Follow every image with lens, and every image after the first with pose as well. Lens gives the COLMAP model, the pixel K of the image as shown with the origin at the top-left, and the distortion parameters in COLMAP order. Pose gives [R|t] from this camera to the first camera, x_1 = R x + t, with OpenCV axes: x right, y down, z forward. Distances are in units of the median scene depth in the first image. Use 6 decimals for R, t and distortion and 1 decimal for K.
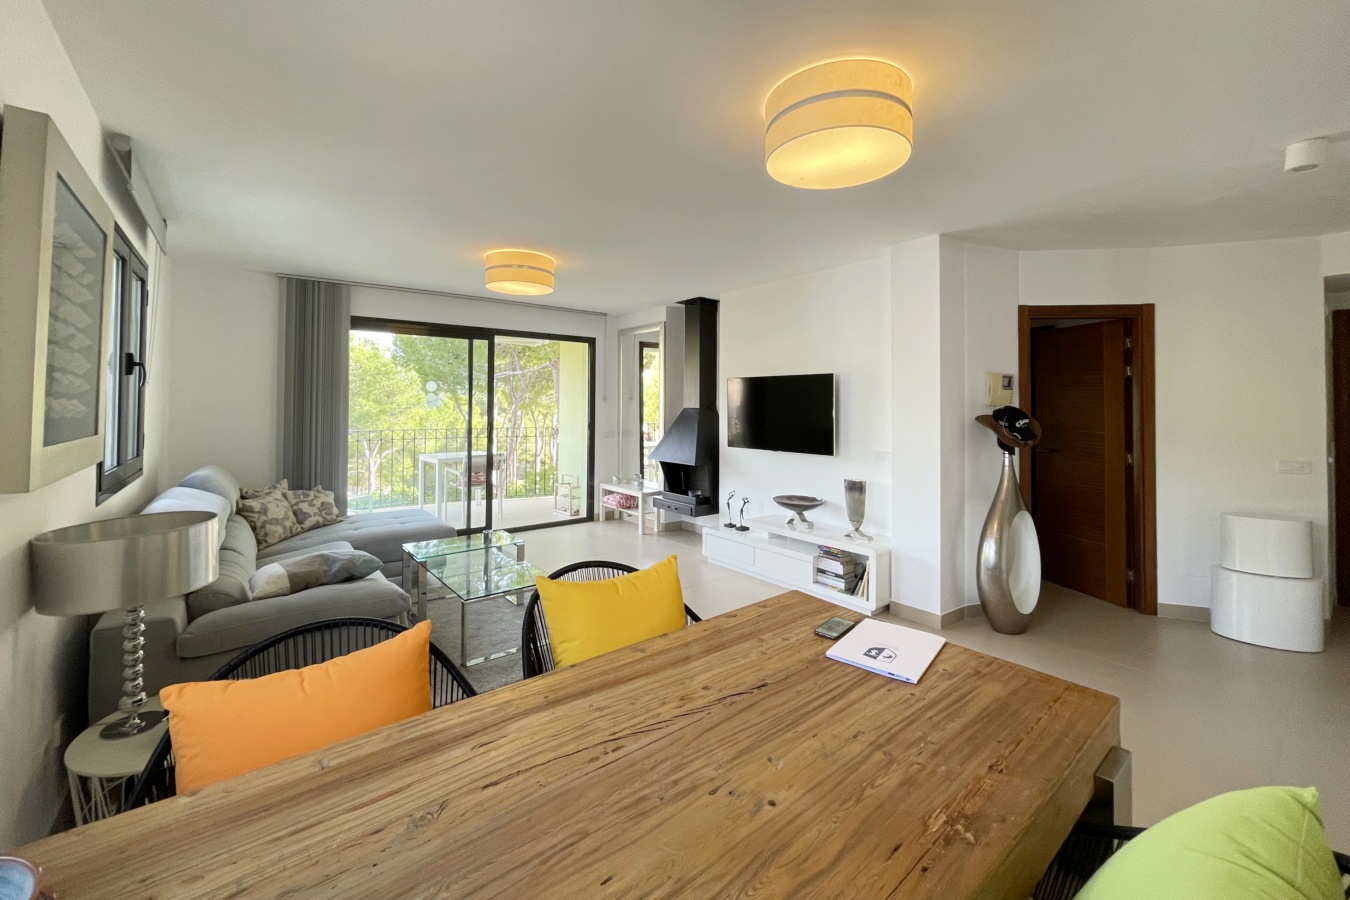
lens RADIAL K [[536.6, 0, 668.5], [0, 536.6, 398.9], [0, 0, 1]] dist [-0.000871, 0.000516]
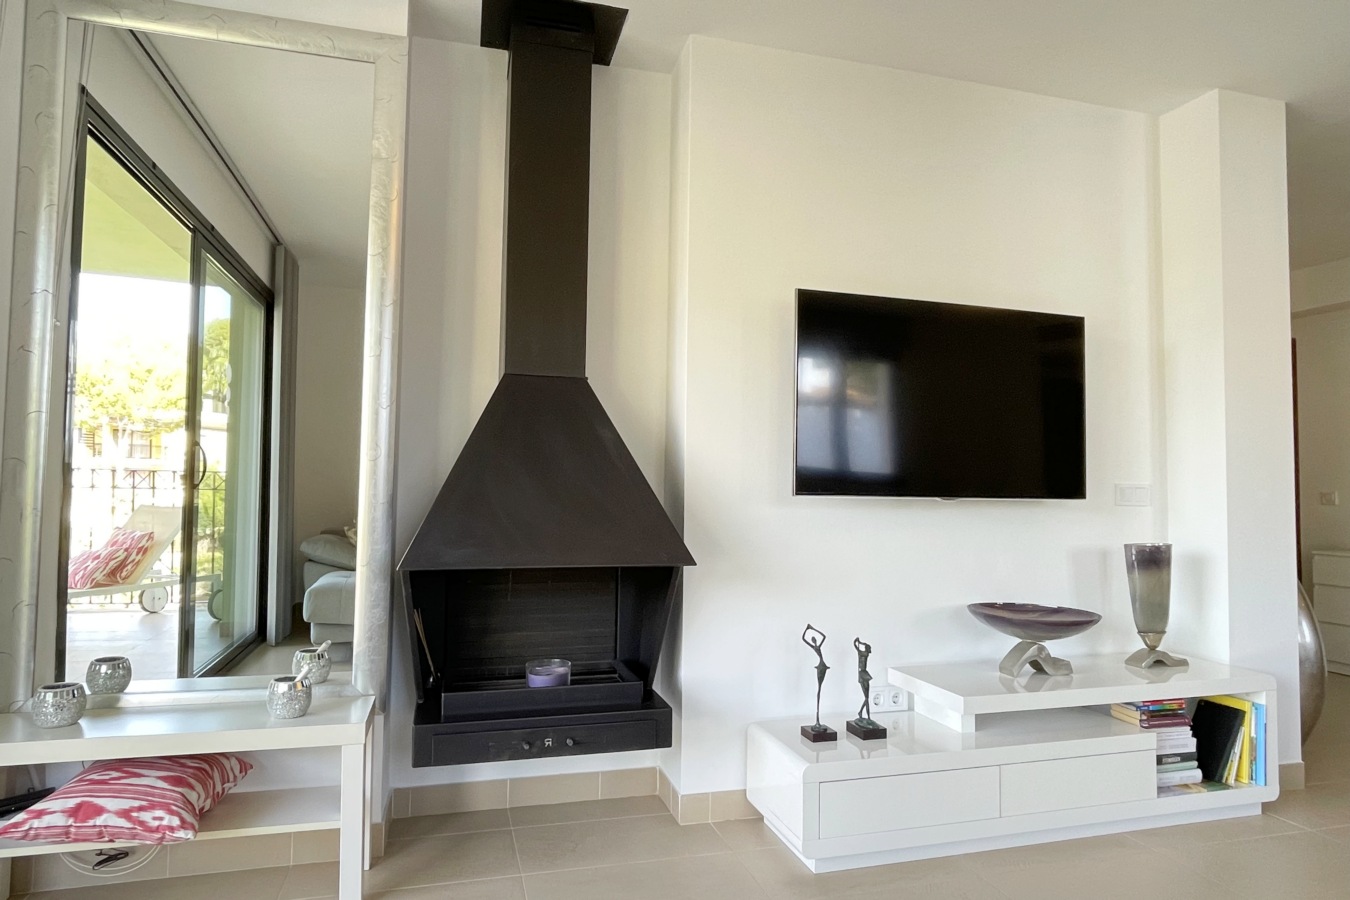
lens RADIAL K [[780.0, 0, 672.4], [0, 780.0, 442.7], [0, 0, 1]] dist [-0.012150, 0.002054]
pose [[0.381665, 0.066302, 0.921919, -0.488720], [-0.030505, 0.997784, -0.059129, 0.123004], [-0.923797, -0.005556, 0.382842, 1.207425]]
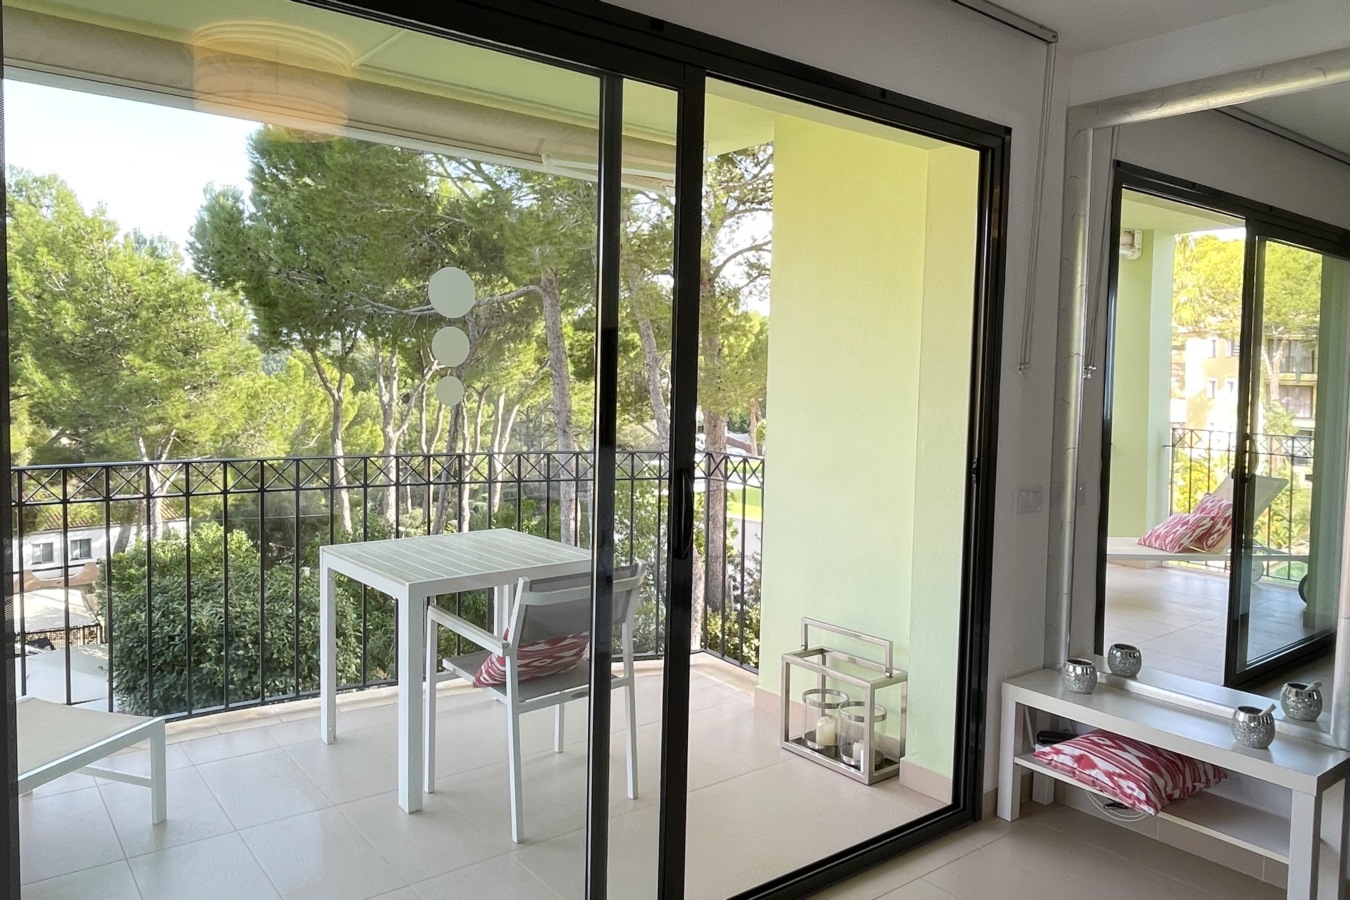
lens RADIAL K [[952.9, 0, 661.1], [0, 952.9, 448.3], [0, 0, 1]] dist [0.011479, -0.005959]
pose [[0.999609, 0.022822, -0.016184, -0.516751], [-0.021381, 0.996220, 0.084193, 0.006560], [0.018044, -0.083814, 0.996318, 0.930980]]
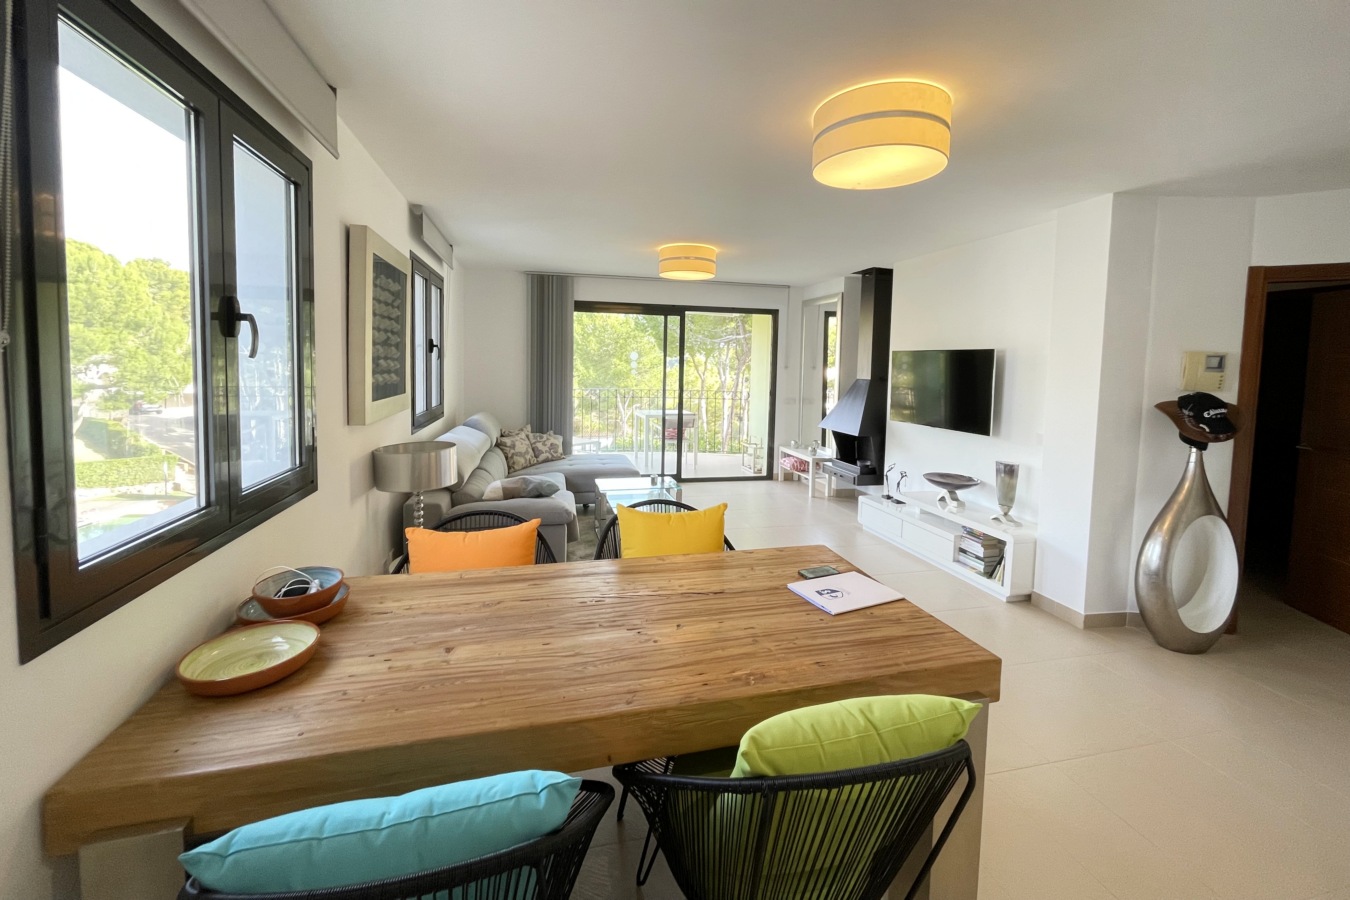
lens RADIAL K [[536.6, 0, 675.8], [0, 536.6, 399.5], [0, 0, 1]] dist [-0.000871, 0.000516]
pose [[0.911680, 0.042811, -0.408666, 0.210170], [-0.012445, 0.996978, 0.076677, -0.027599], [0.410713, -0.064819, 0.909458, -0.101629]]
